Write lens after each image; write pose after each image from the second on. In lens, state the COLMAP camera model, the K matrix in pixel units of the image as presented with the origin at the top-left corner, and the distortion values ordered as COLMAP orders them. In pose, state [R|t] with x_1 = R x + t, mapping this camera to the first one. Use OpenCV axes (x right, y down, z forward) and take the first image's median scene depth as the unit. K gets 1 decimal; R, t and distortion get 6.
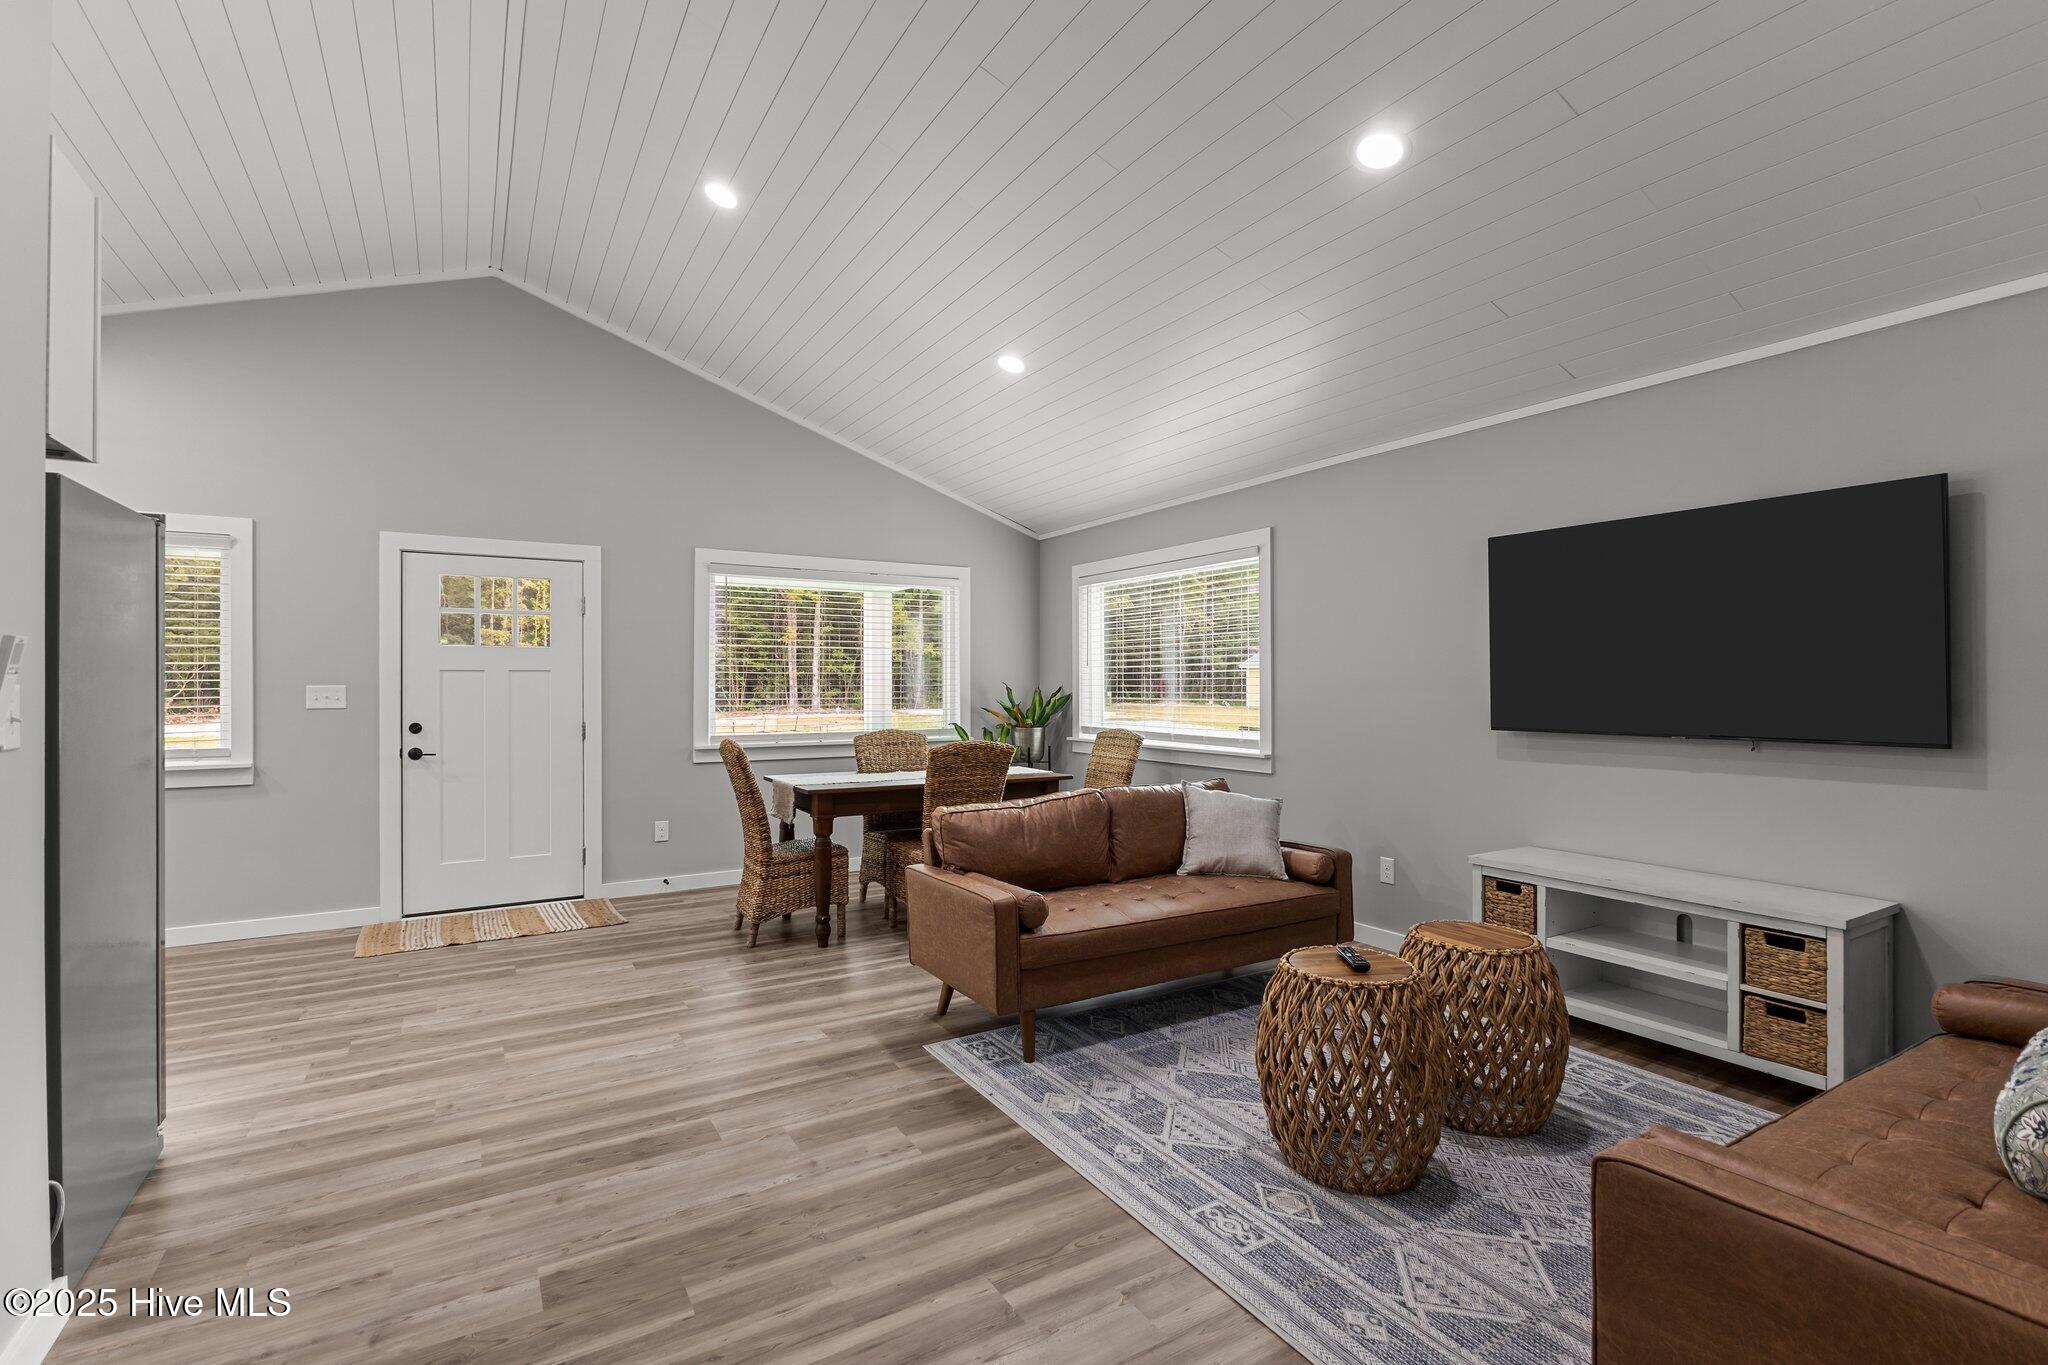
lens RADIAL K [[927.0, 0, 1022.3], [0, 927.0, 678.3], [0, 0, 1]] dist [-0.000691, -0.000042]
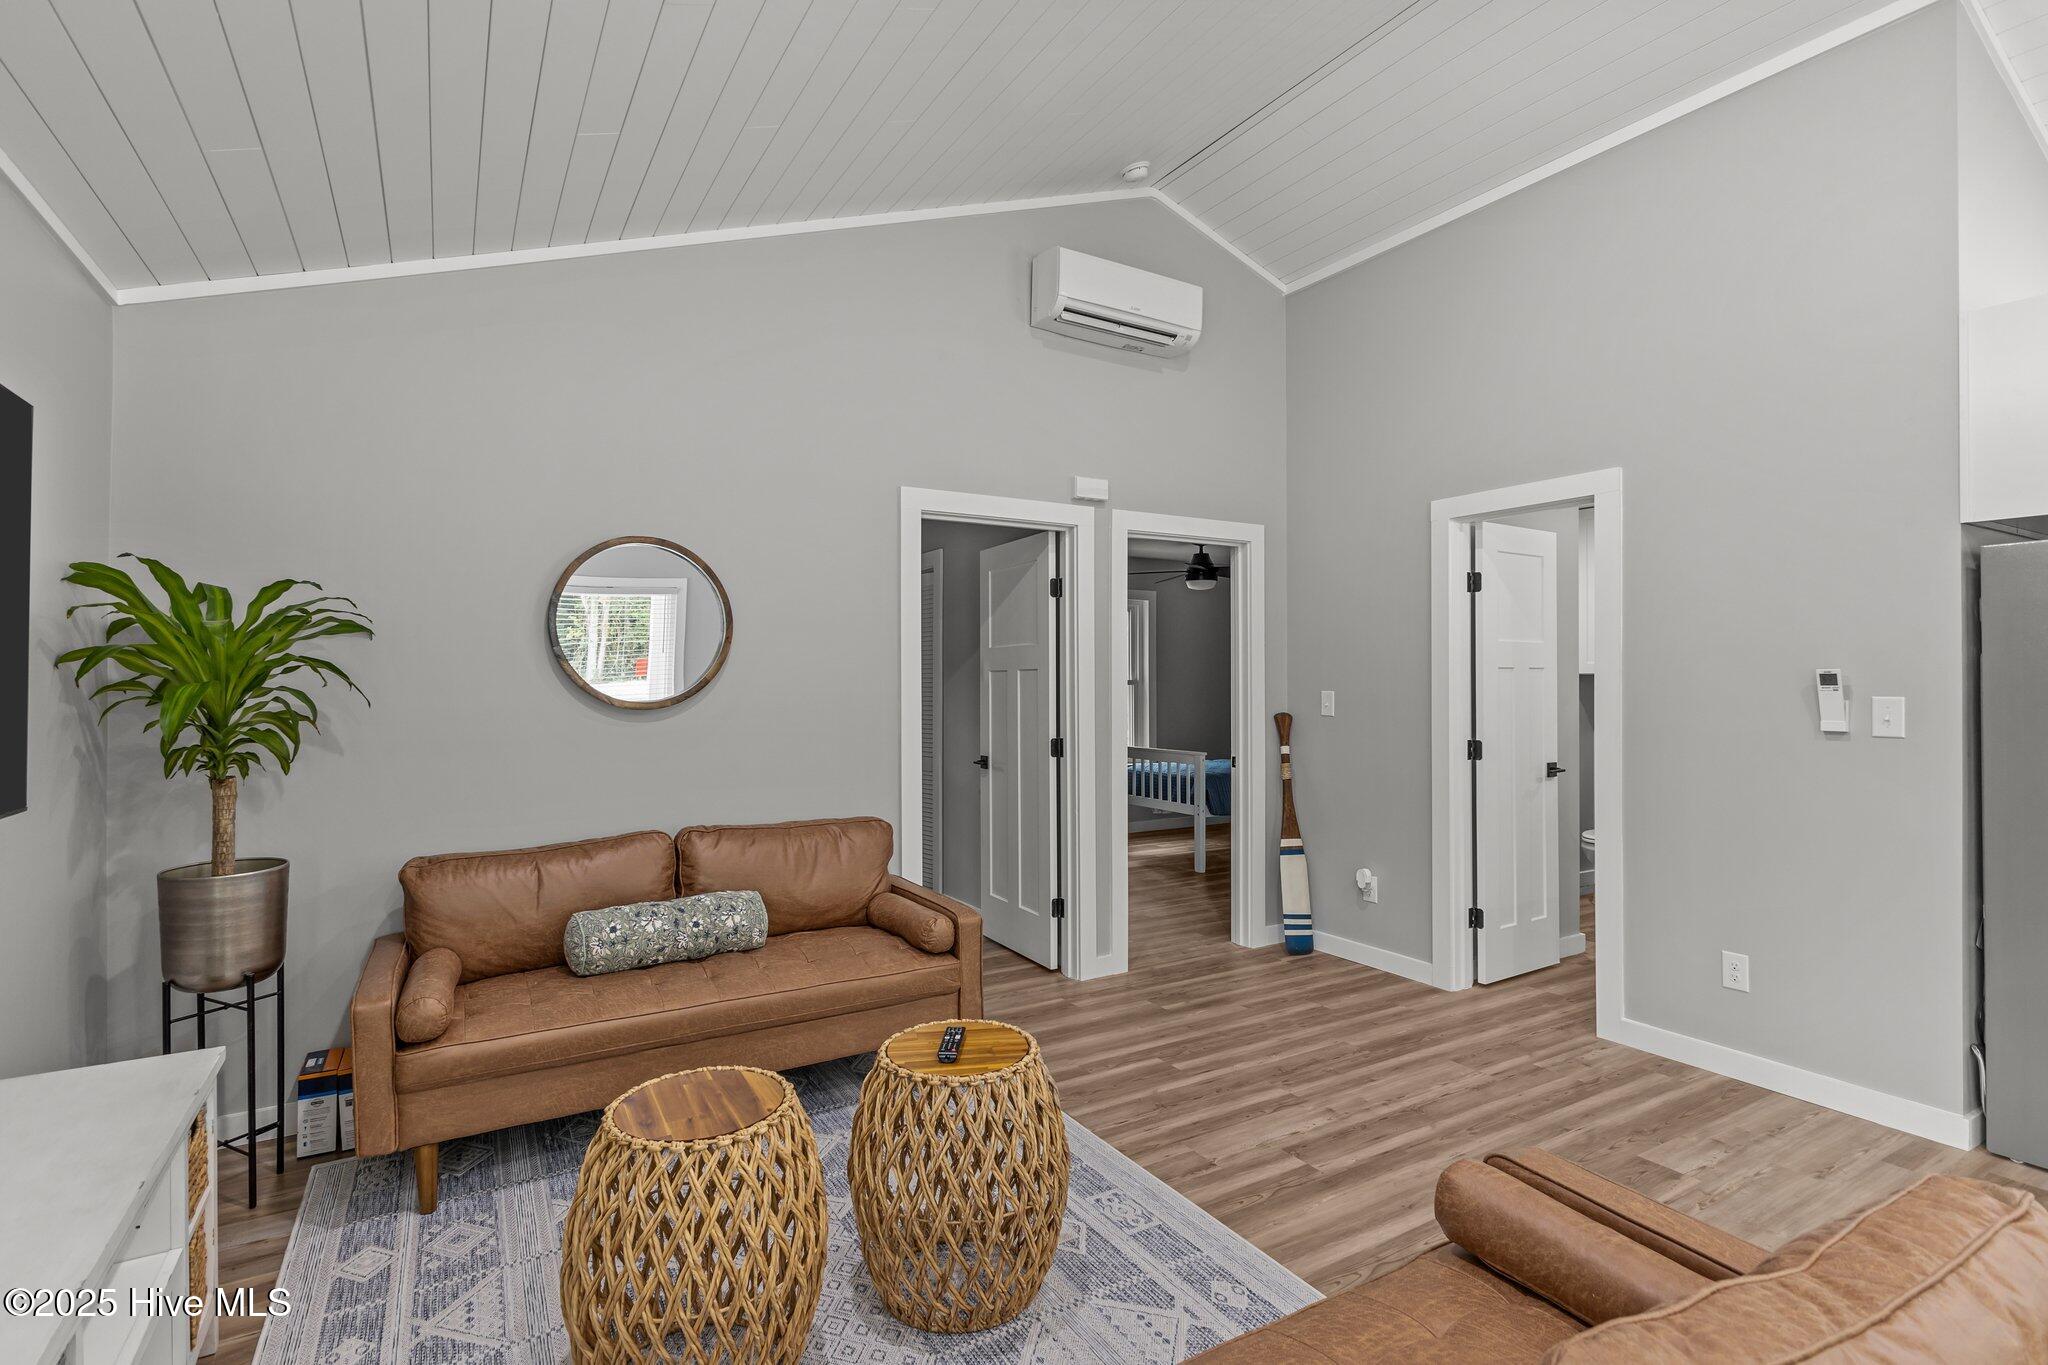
lens RADIAL K [[965.7, 0, 1027.8], [0, 965.7, 676.0], [0, 0, 1]] dist [0.000194, -0.000441]
pose [[-0.999992, 0.003915, 0.000951, 0.141591], [0.003906, 0.999947, -0.009492, -0.006231], [-0.000989, -0.009488, -0.999954, 0.910152]]
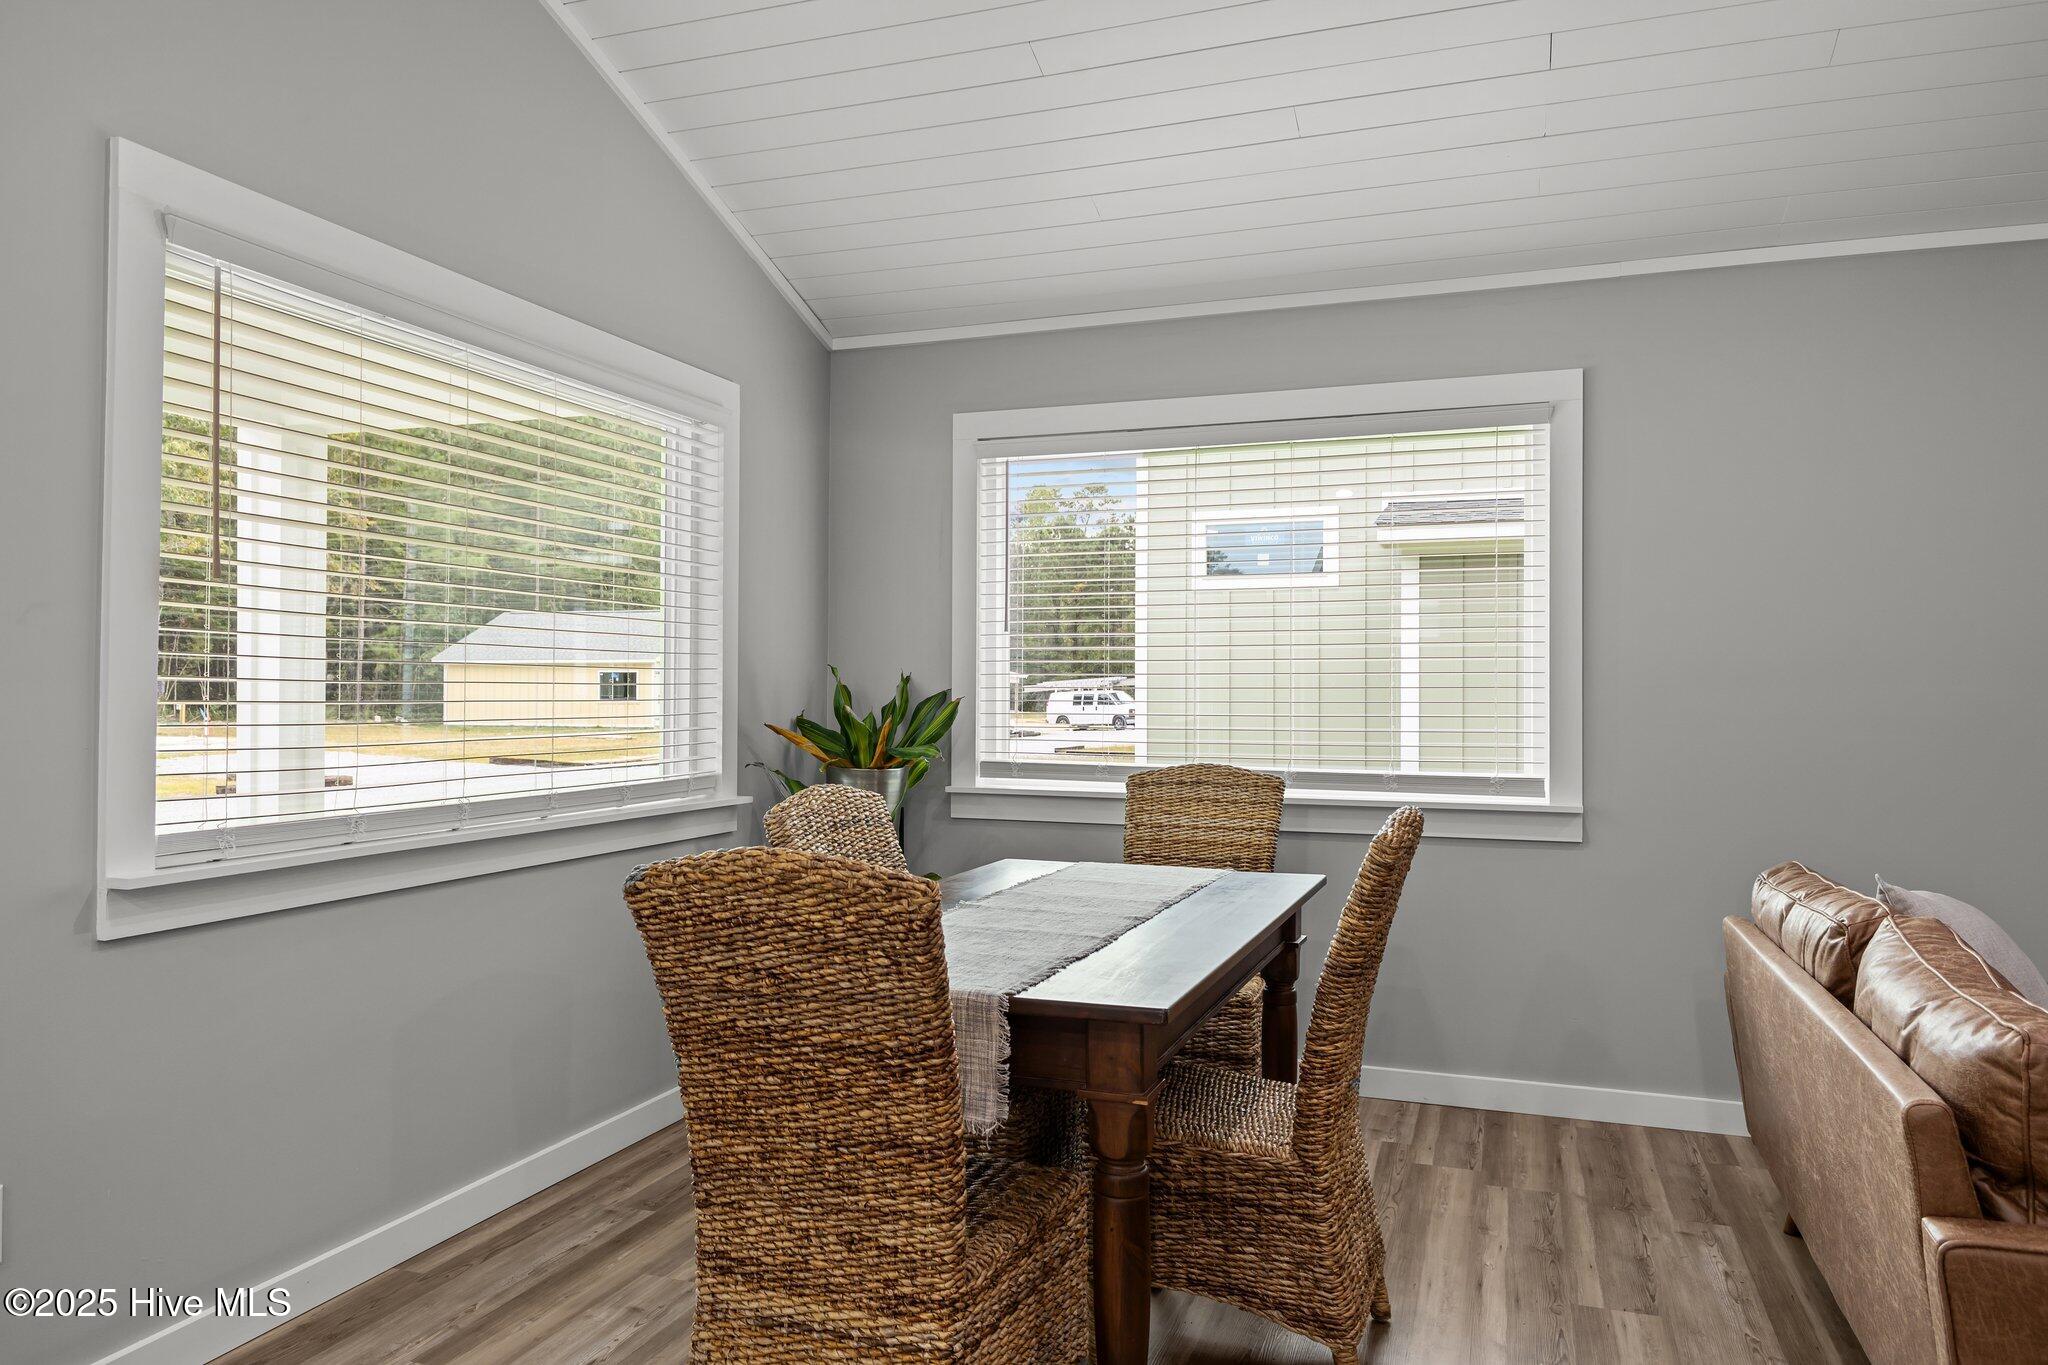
lens RADIAL K [[1355.4, 0, 1027.2], [0, 1355.4, 684.8], [0, 0, 1]] dist [0.002232, 0.000843]
pose [[0.770158, 0.007700, 0.637807, -0.458753], [-0.008376, 0.999963, -0.001959, 0.018634], [-0.637798, -0.003834, 0.770194, 0.613118]]
